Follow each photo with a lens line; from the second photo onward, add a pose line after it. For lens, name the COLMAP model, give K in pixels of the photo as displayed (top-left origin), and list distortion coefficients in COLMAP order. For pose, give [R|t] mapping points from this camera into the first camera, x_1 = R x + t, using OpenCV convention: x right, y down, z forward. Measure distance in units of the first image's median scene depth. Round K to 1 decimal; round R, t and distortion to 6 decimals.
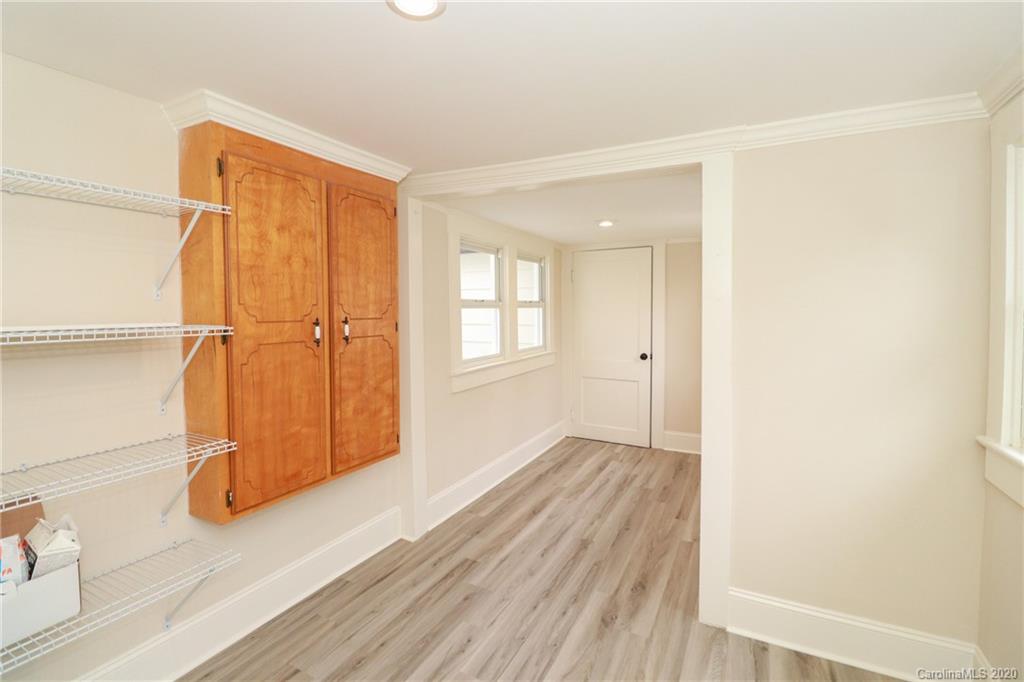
lens RADIAL K [[473.6, 0, 509.0], [0, 473.6, 326.8], [0, 0, 1]] dist [-0.001228, -0.011536]
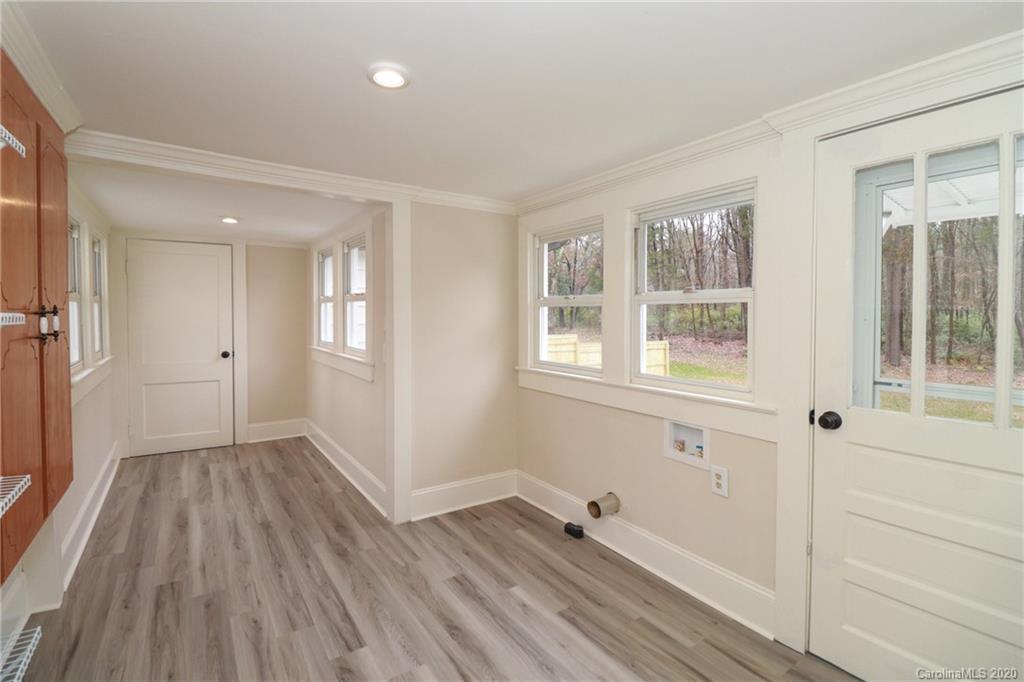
lens RADIAL K [[473.6, 0, 509.0], [0, 473.6, 326.8], [0, 0, 1]] dist [-0.001228, -0.011536]
pose [[0.471321, -0.020073, 0.881733, -0.521531], [0.026621, 0.999609, 0.008526, 0.020155], [-0.881560, 0.019454, 0.471671, 0.010711]]
